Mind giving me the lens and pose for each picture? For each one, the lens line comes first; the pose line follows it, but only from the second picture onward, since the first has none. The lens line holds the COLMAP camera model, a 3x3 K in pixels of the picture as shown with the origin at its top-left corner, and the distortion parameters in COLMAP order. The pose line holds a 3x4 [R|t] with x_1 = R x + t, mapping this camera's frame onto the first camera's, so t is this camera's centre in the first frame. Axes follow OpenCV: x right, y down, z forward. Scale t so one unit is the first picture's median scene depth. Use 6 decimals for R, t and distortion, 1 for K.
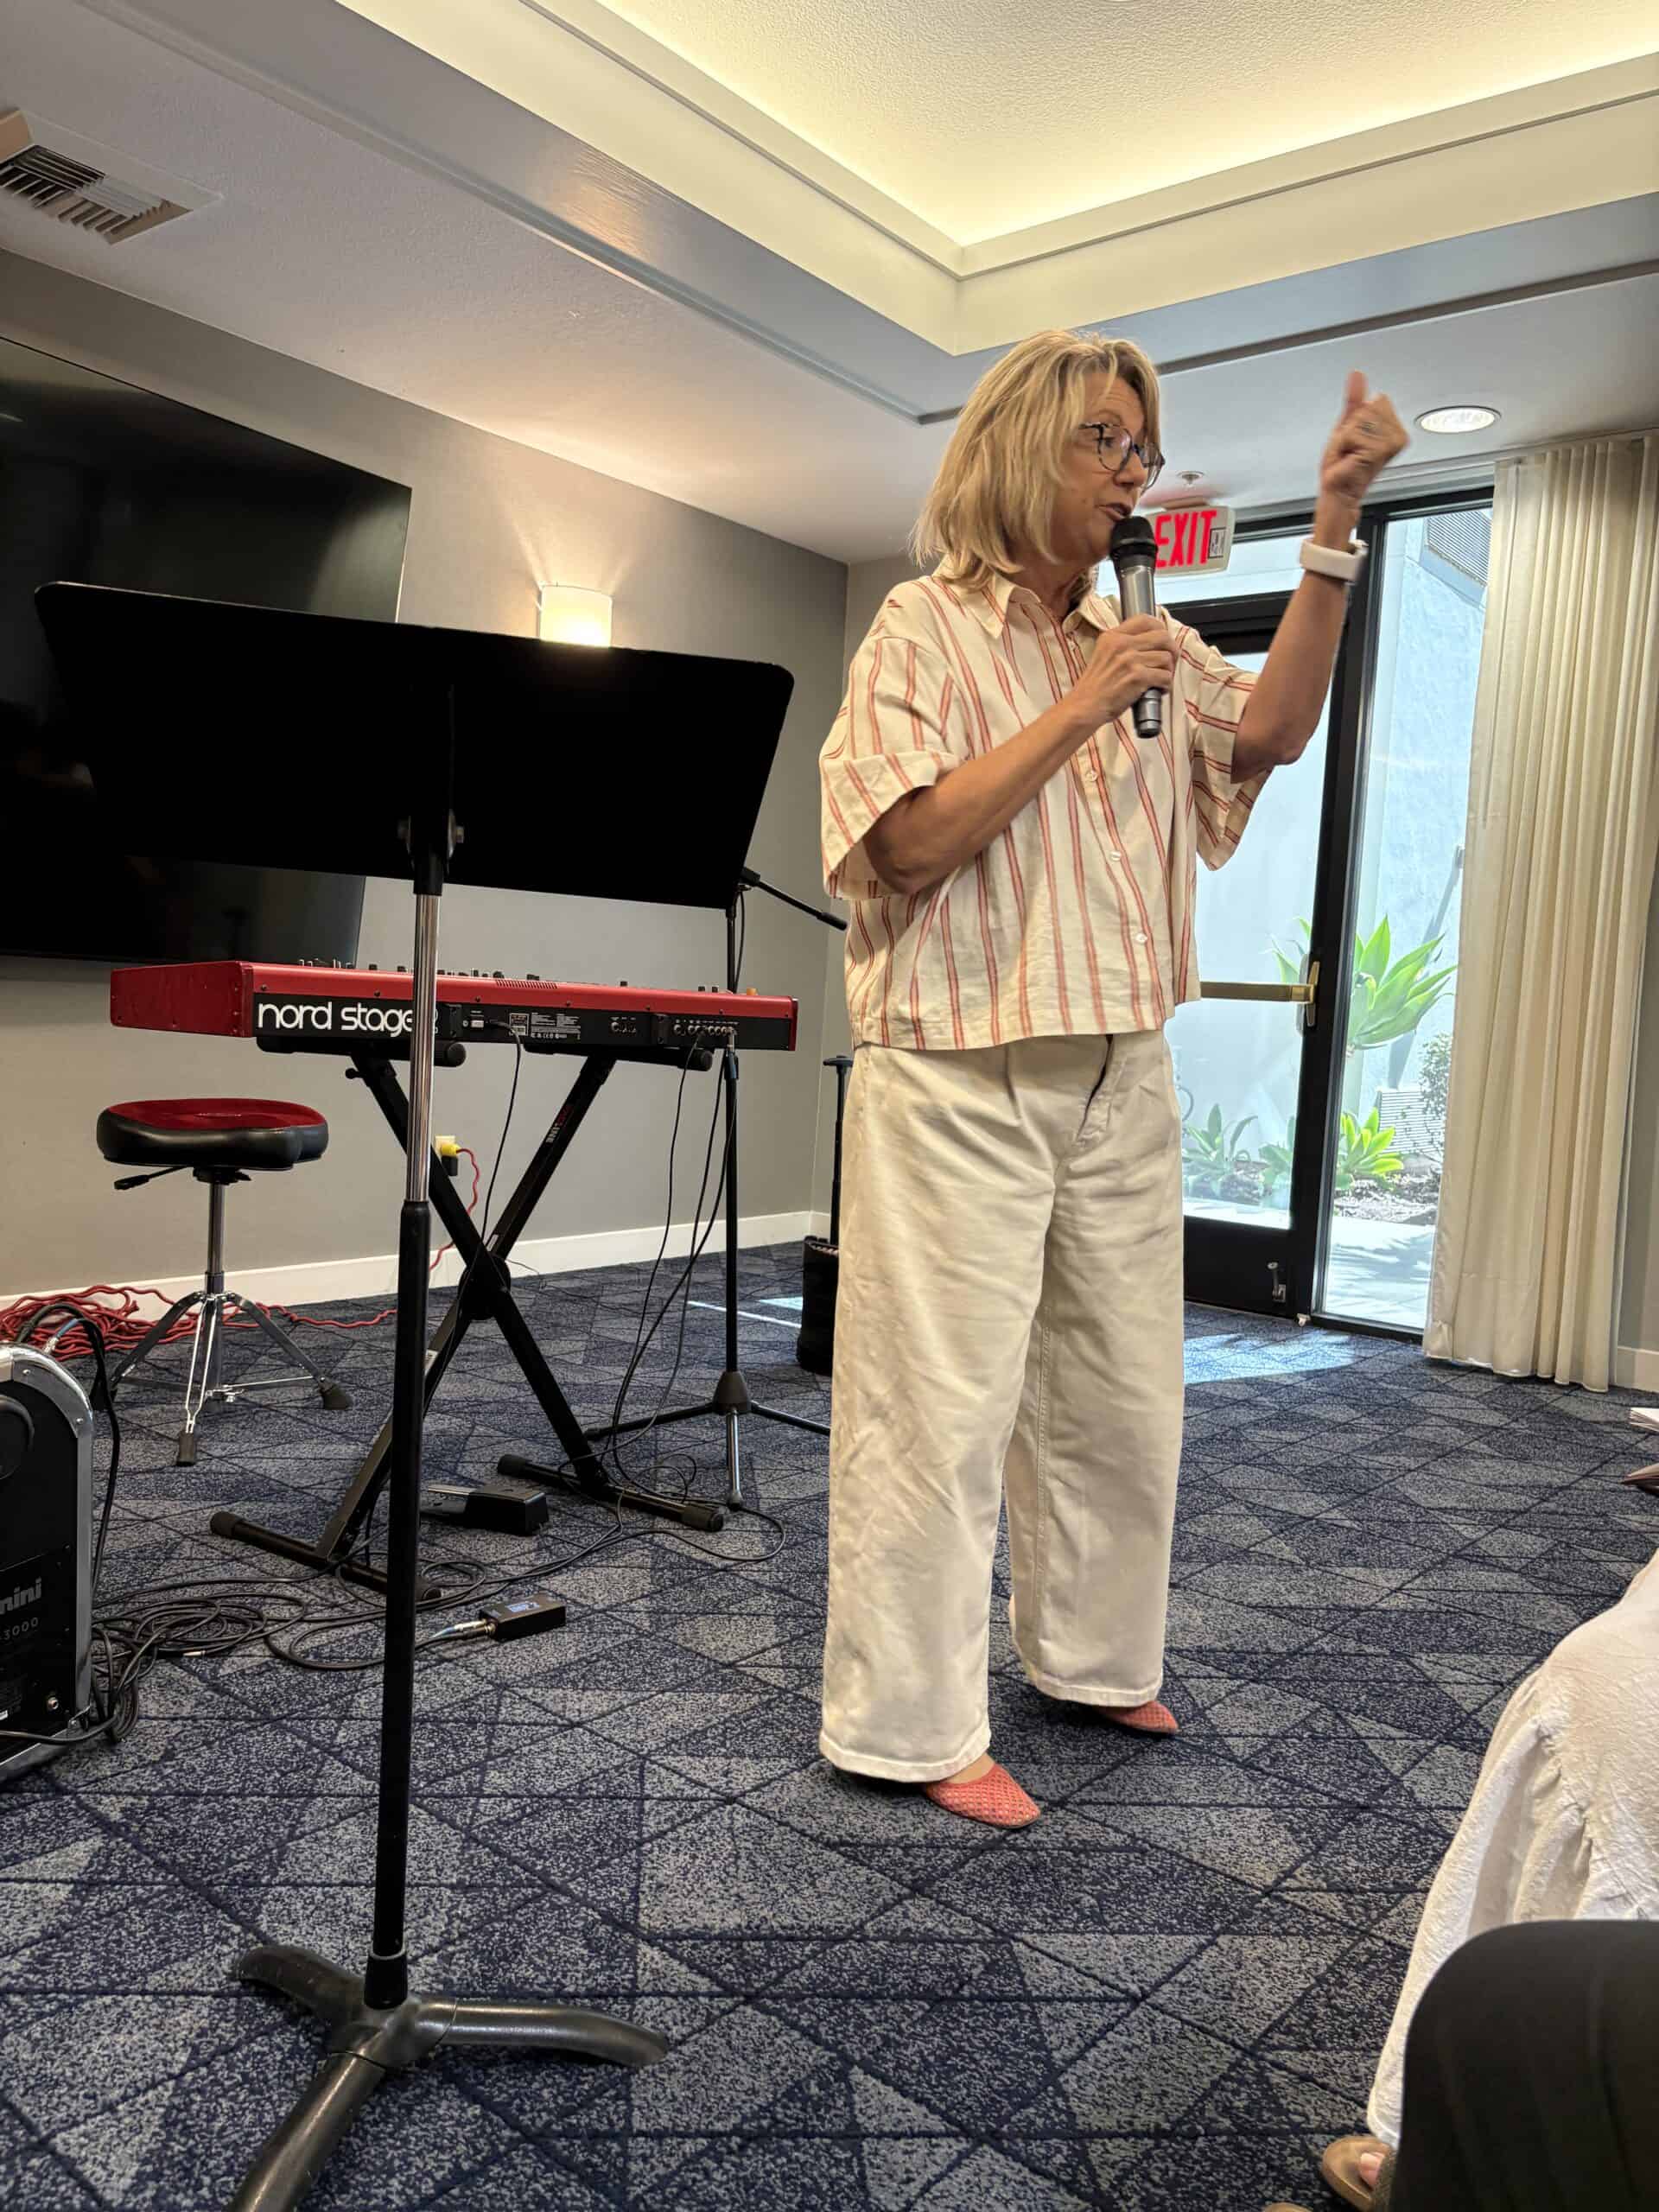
lens RADIAL K [[1651.2, 0, 824.4], [0, 1651.2, 1143.5], [0, 0, 1]] dist [0.039964, -0.041141]
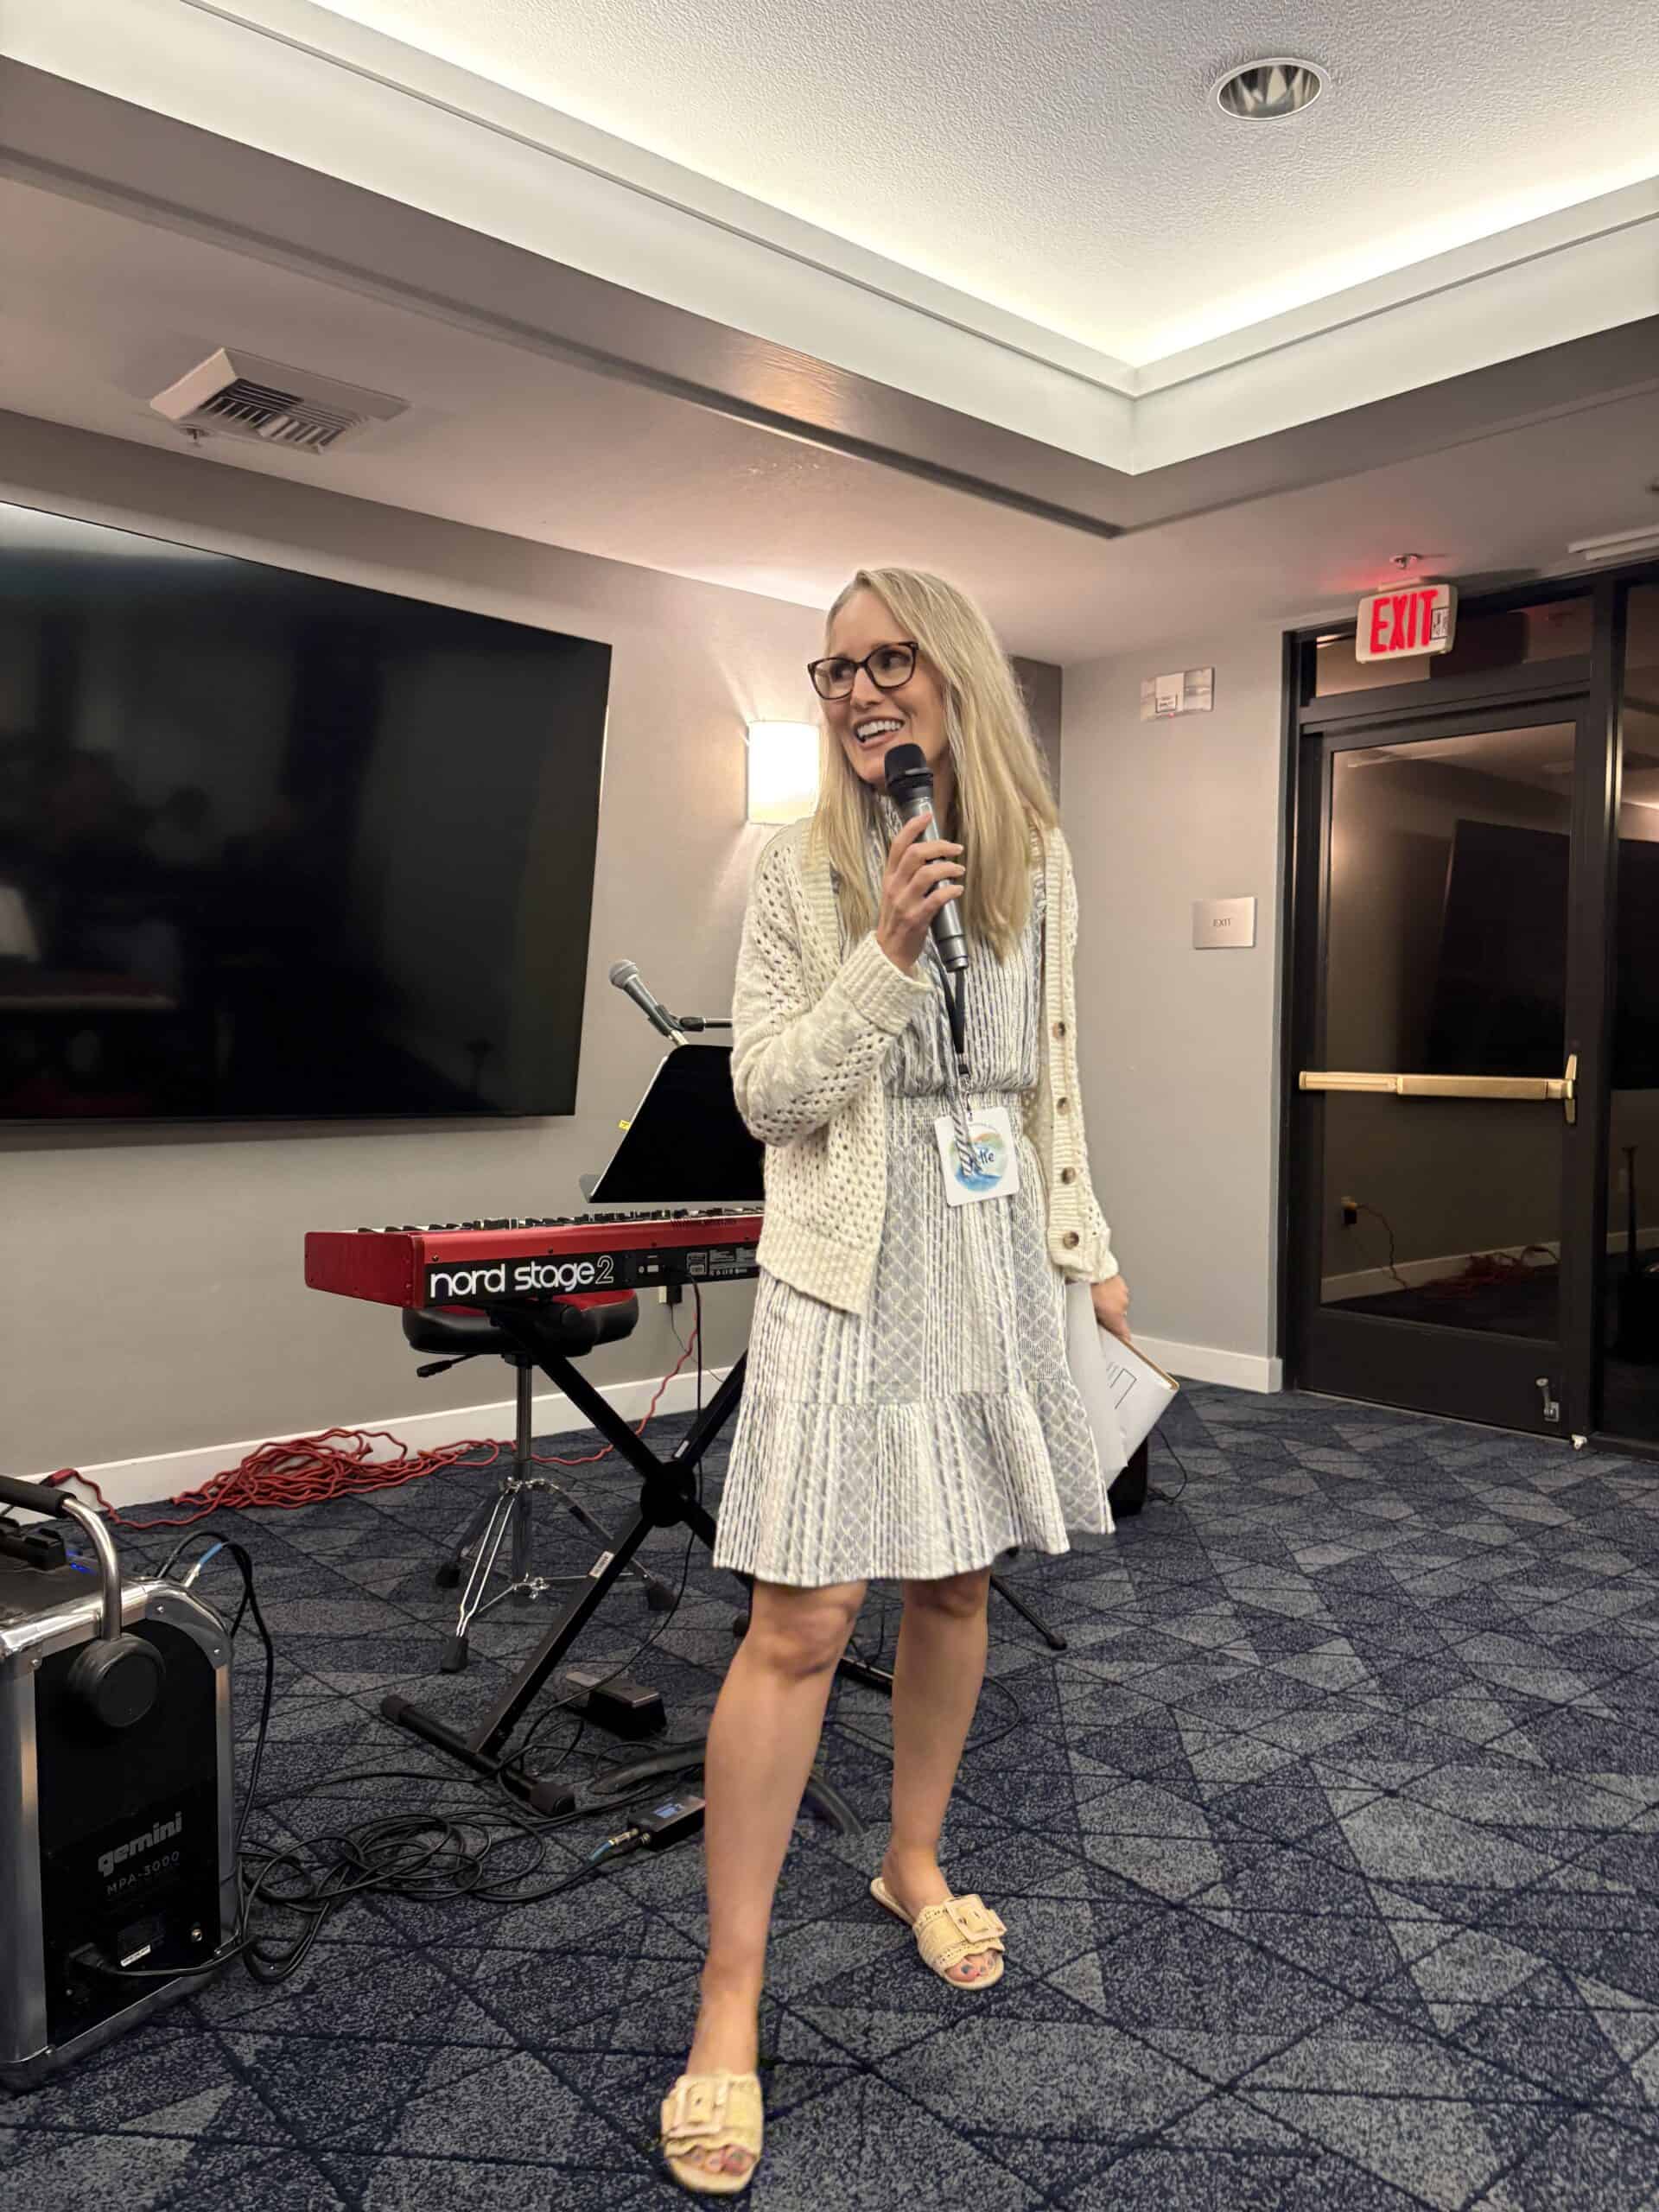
lens RADIAL K [[1651.2, 0, 841.8], [0, 1651.2, 1128.8], [0, 0, 1]] dist [0.039964, -0.041141]
pose [[0.986621, -0.035396, -0.159142, 0.097070], [0.028180, 0.998480, -0.047374, -0.089748], [0.160577, 0.042255, 0.986118, 0.043152]]
